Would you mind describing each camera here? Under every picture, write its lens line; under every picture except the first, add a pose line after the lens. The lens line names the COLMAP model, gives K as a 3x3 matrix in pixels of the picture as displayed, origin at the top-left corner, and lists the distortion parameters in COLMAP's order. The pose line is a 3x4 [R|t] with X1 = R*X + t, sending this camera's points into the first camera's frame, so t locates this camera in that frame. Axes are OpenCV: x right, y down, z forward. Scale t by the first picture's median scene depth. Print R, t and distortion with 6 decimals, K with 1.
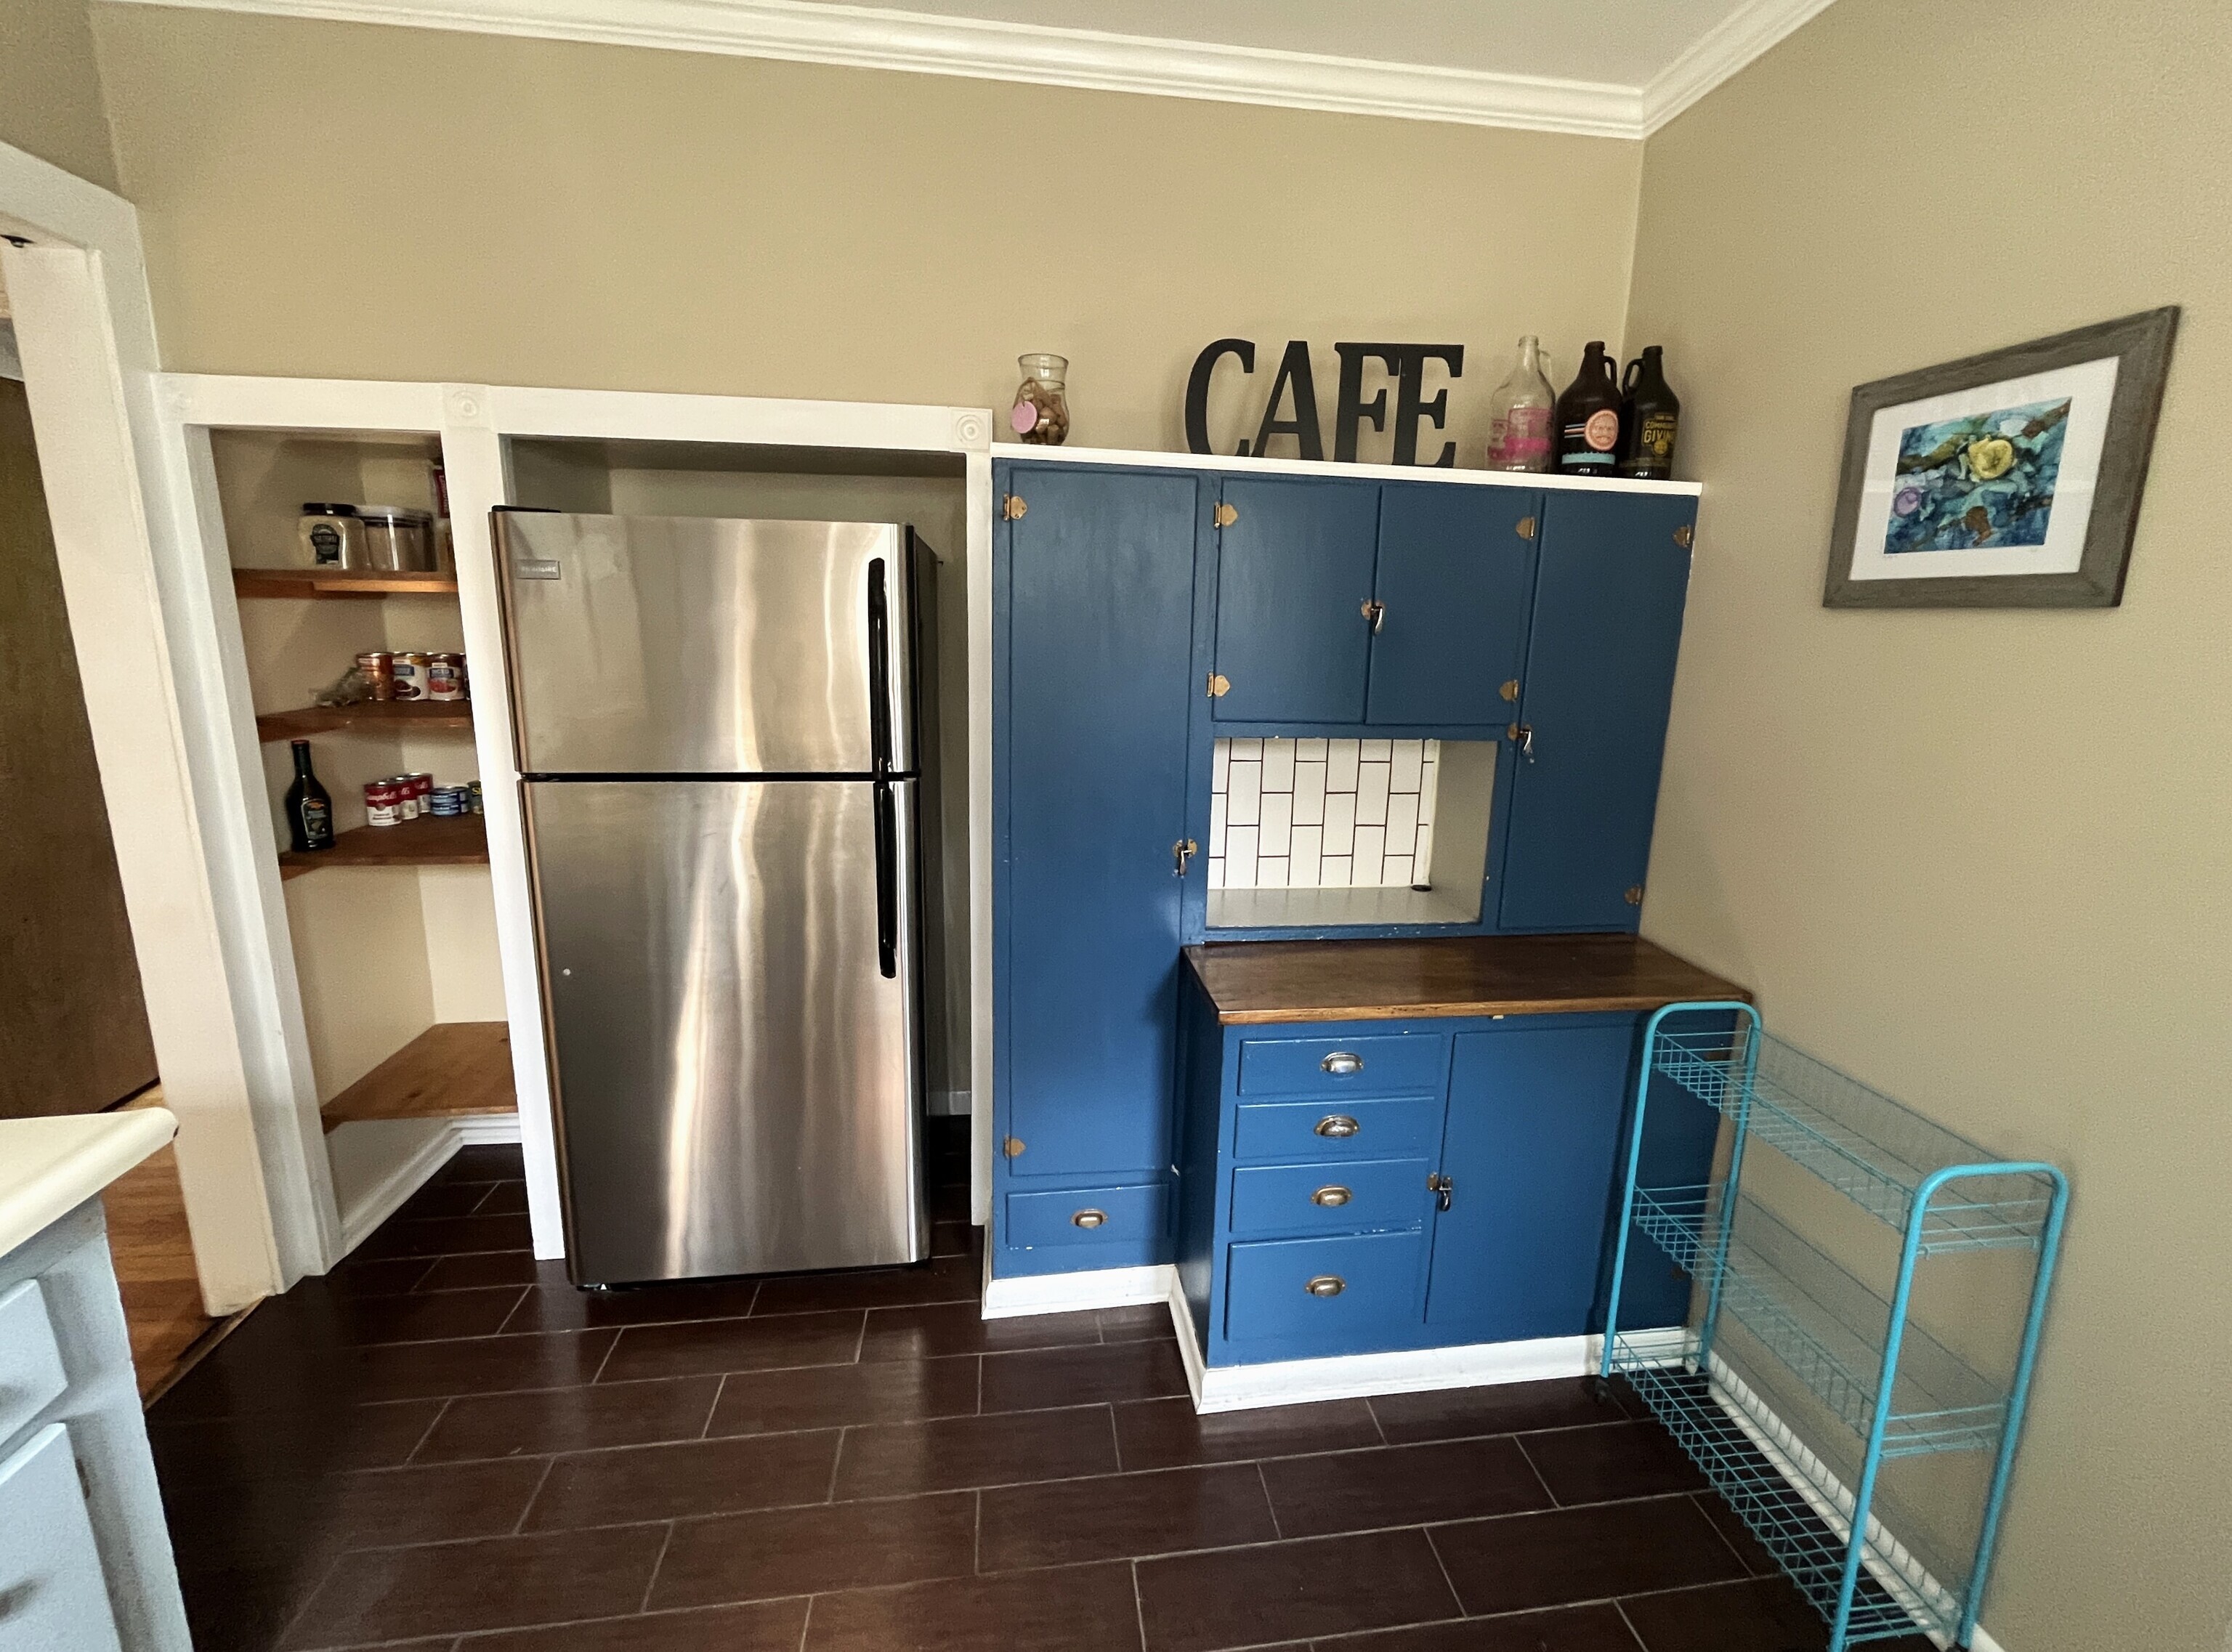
lens RADIAL K [[951.8, 0, 1128.1], [0, 951.8, 803.9], [0, 0, 1]] dist [-0.011934, 0.000798]
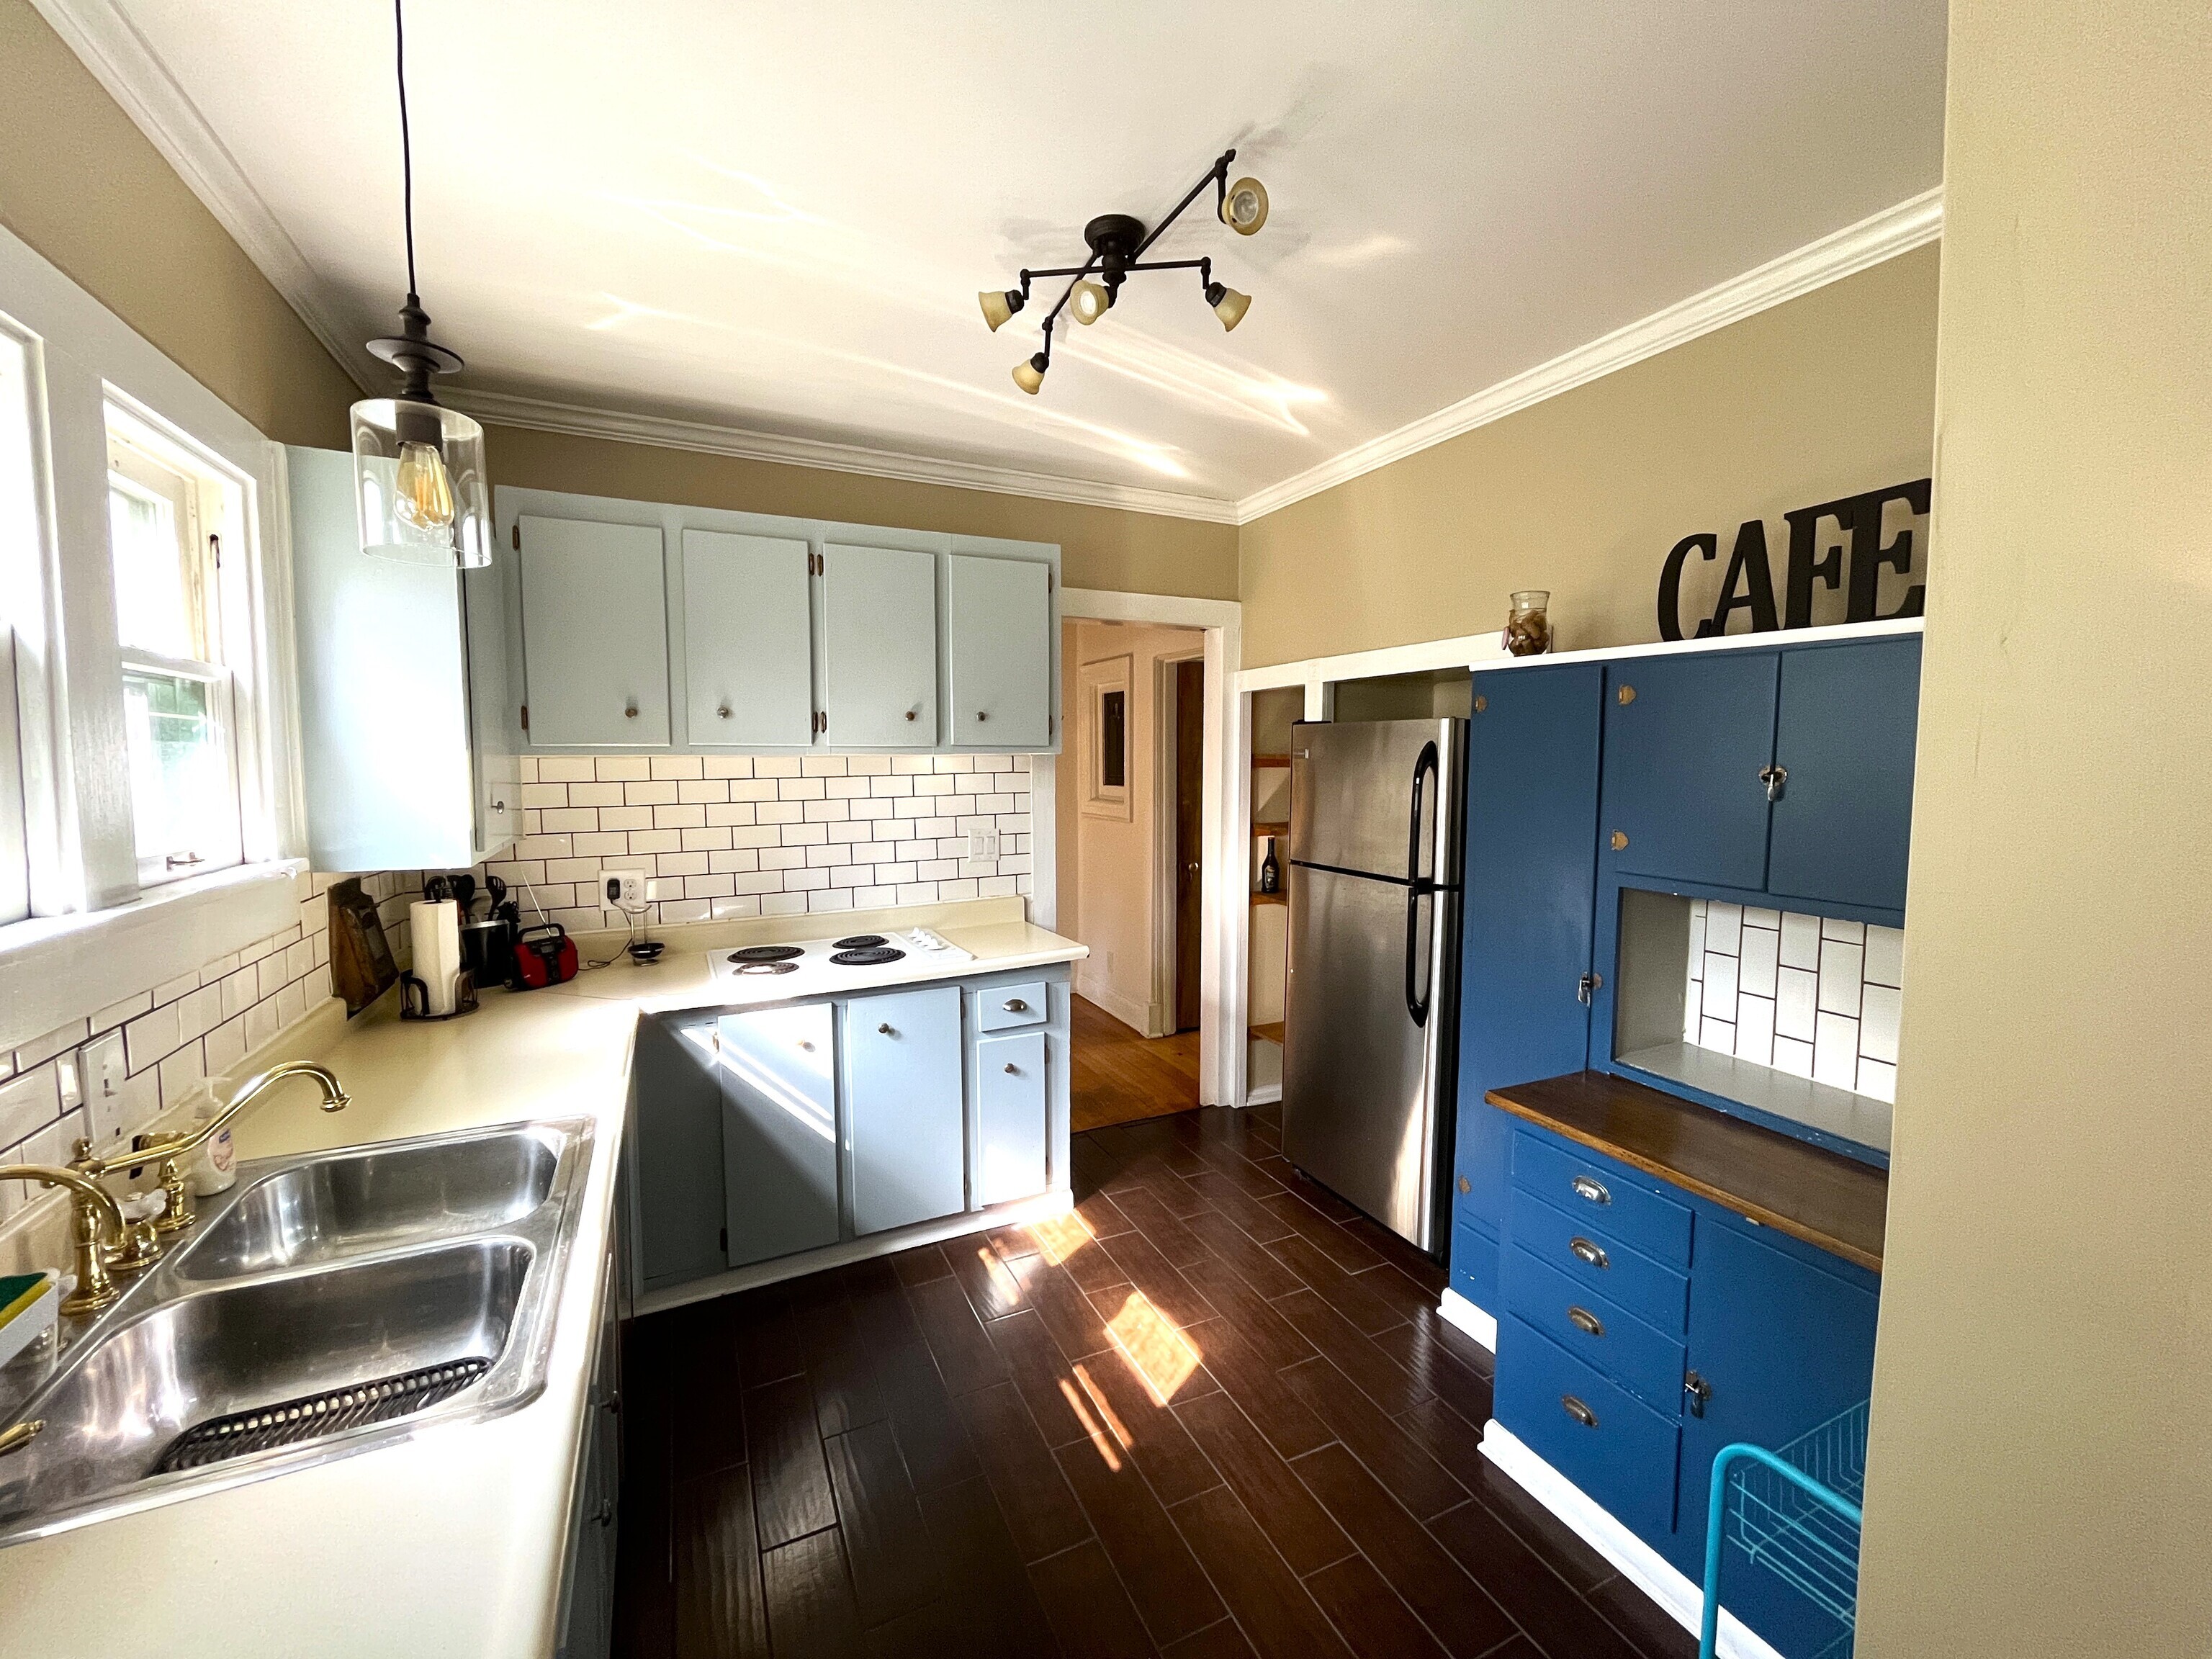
lens RADIAL K [[910.1, 0, 1112.9], [0, 910.1, 833.4], [0, 0, 1]] dist [-0.000966, -0.000138]
pose [[0.295778, 0.062469, -0.953212, 0.981161], [-0.188883, 0.981983, 0.005745, -0.024716], [0.936396, 0.178346, 0.302249, 0.103866]]
